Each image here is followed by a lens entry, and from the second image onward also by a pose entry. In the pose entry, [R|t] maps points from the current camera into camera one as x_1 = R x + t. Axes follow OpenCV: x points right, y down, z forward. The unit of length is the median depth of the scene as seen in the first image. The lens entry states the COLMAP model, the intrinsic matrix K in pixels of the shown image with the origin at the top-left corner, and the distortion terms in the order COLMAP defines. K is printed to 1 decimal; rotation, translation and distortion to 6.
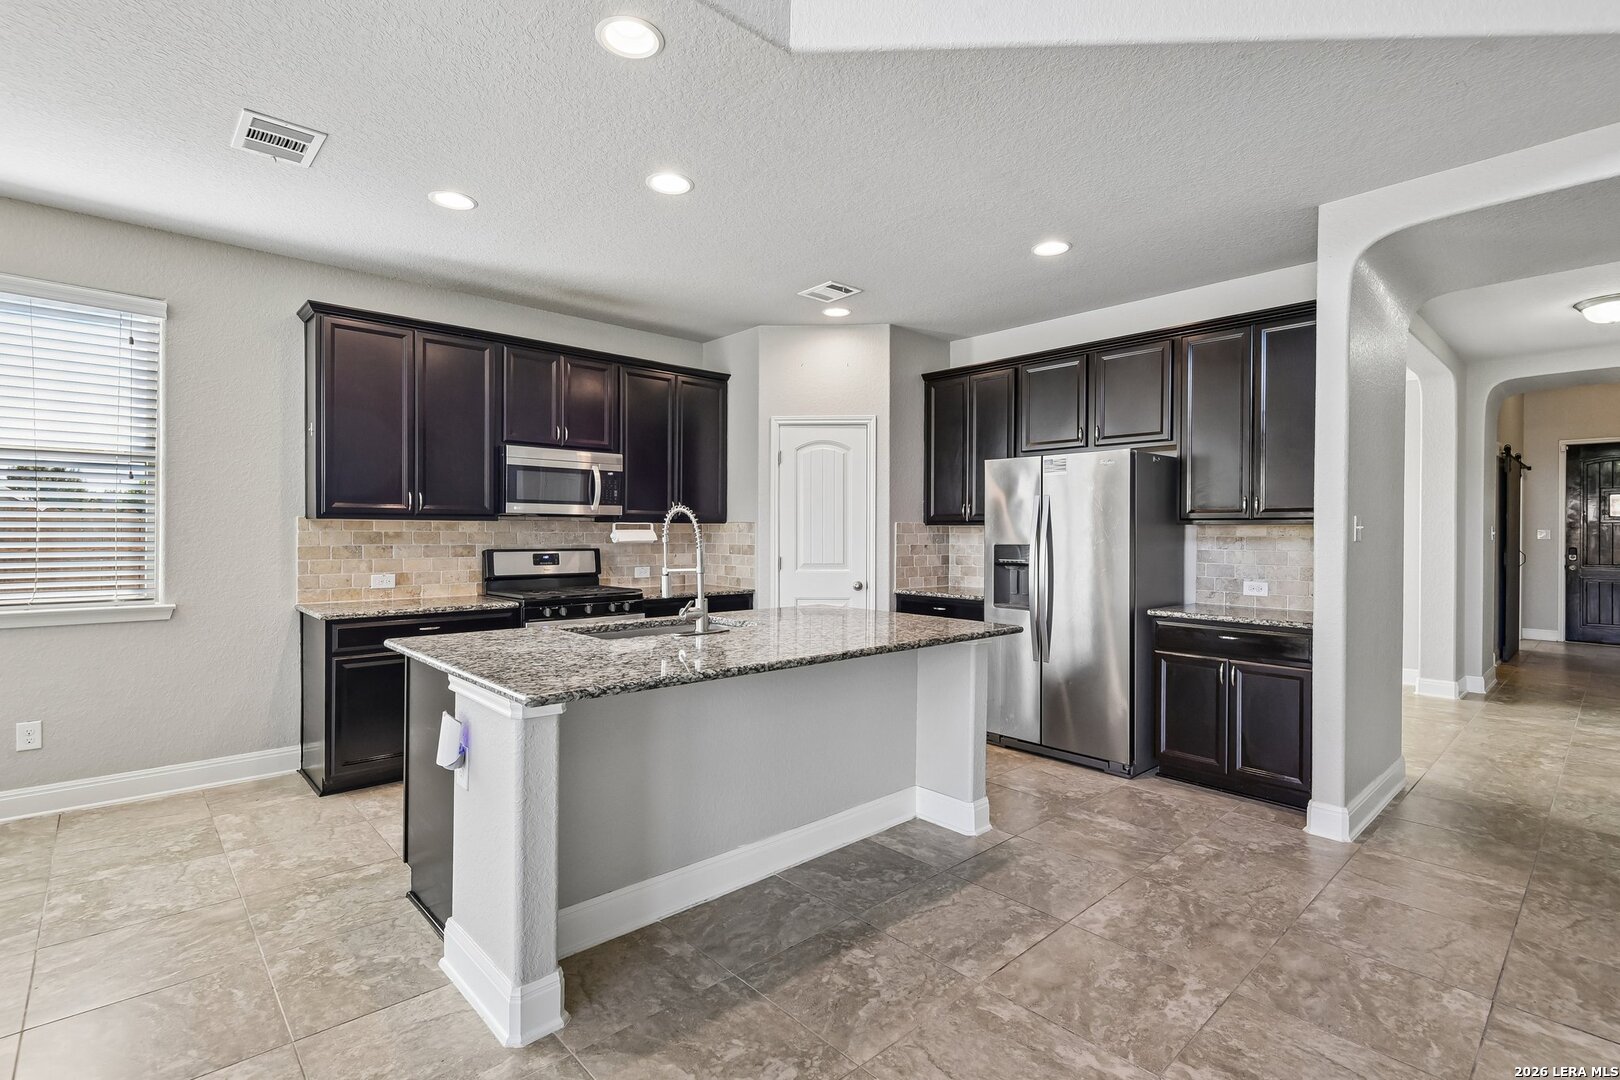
lens RADIAL K [[752.3, 0, 801.1], [0, 752.3, 533.0], [0, 0, 1]] dist [0.008661, -0.005285]
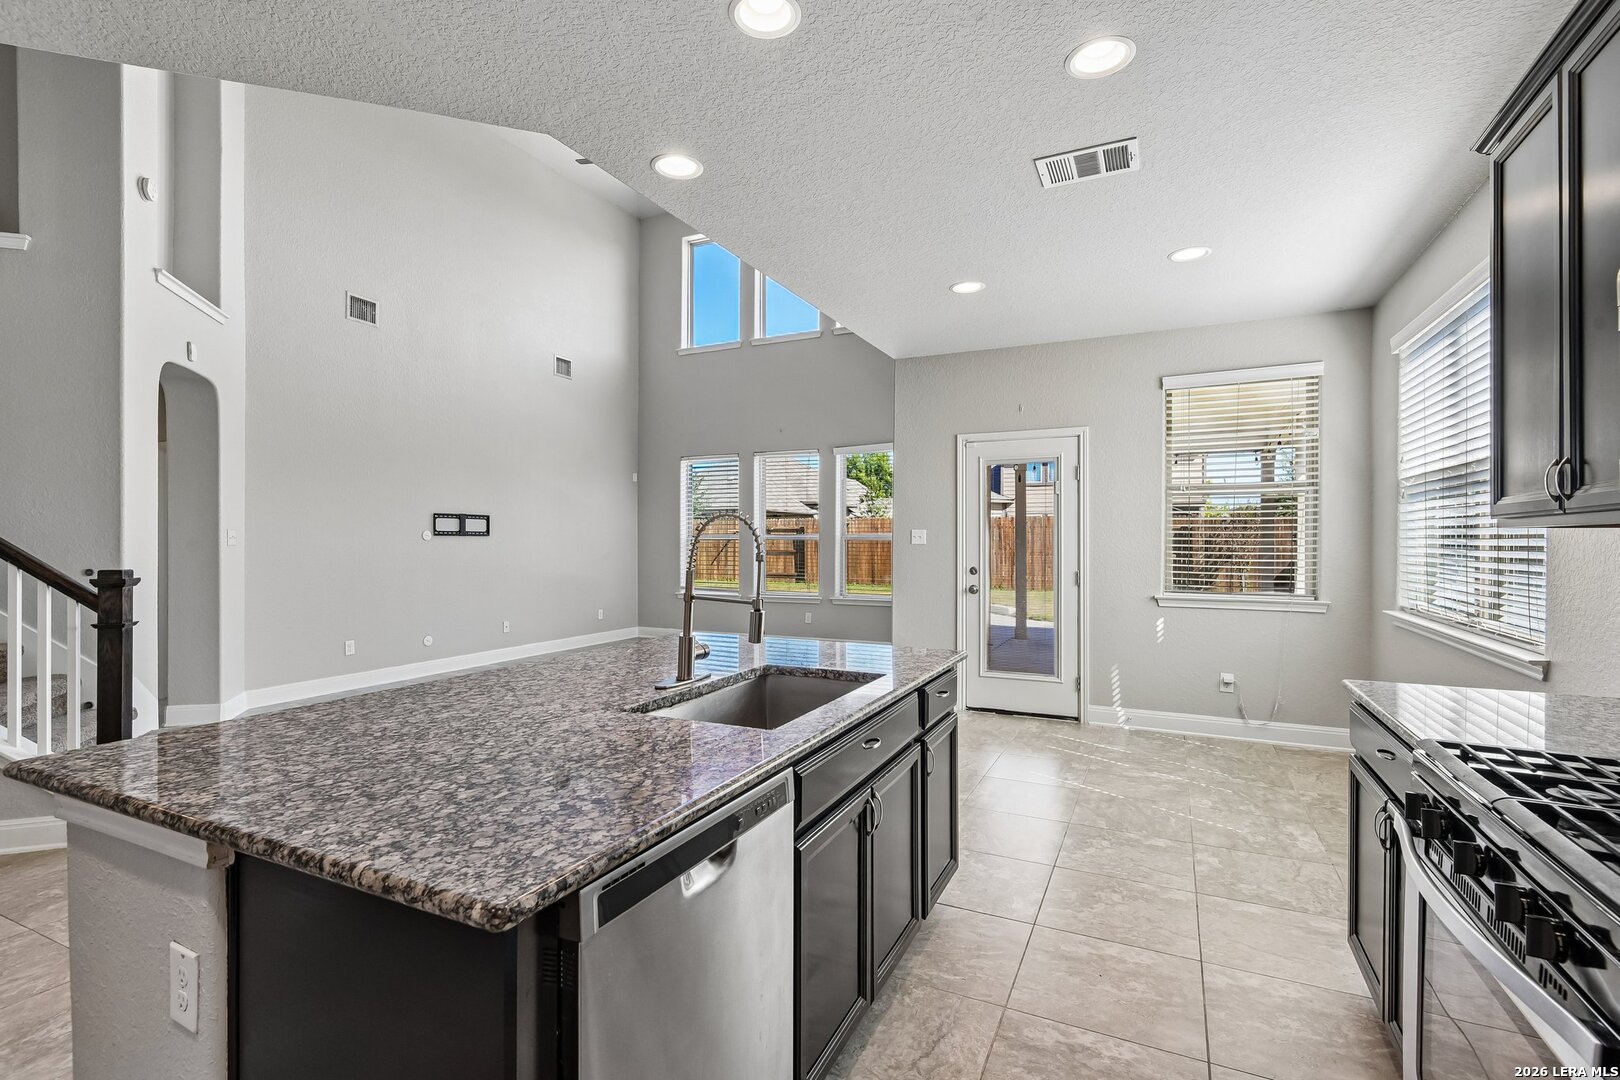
lens RADIAL K [[752.3, 0, 802.0], [0, 752.3, 533.4], [0, 0, 1]] dist [0.008661, -0.005285]
pose [[-0.928487, -0.012361, -0.371160, 0.028284], [-0.009248, 0.999906, -0.010166, -0.003967], [0.371251, -0.006007, -0.928513, 1.265045]]
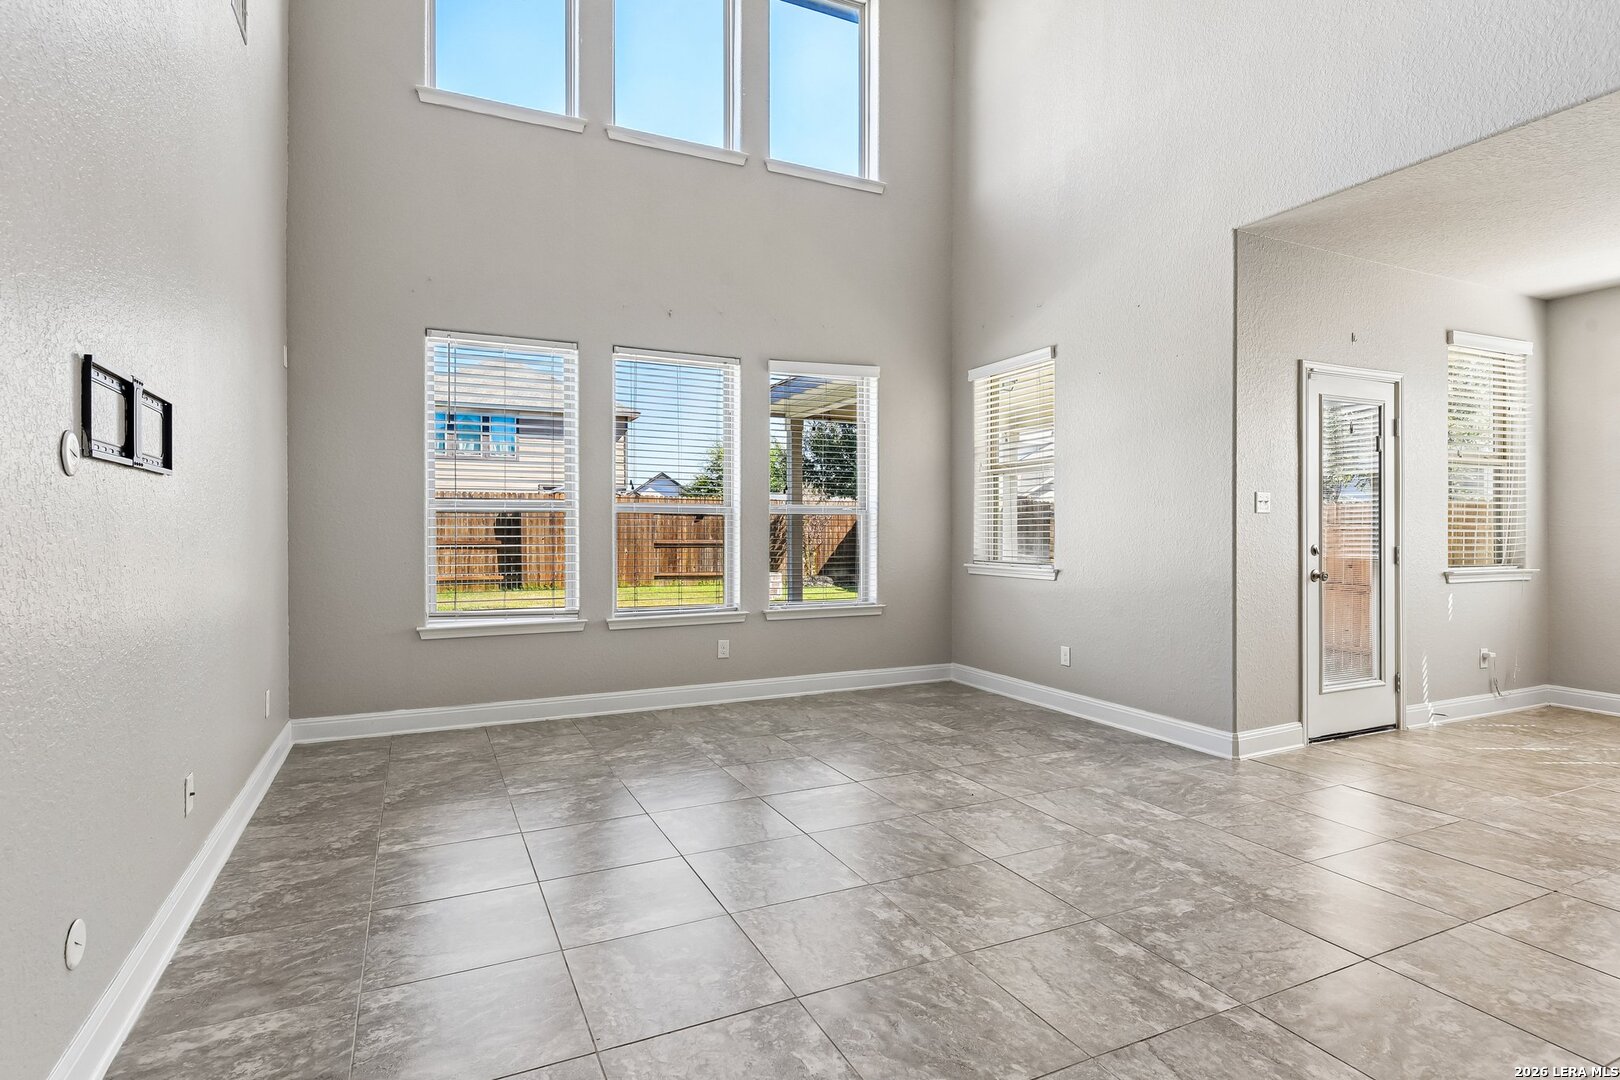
lens RADIAL K [[816.9, 0, 804.2], [0, 816.9, 533.5], [0, 0, 1]] dist [0.011210, -0.005282]
pose [[-0.295874, -0.003640, -0.955220, 0.485679], [-0.003909, 0.999989, -0.002600, 0.031771], [0.955219, 0.002965, -0.295885, -0.272608]]
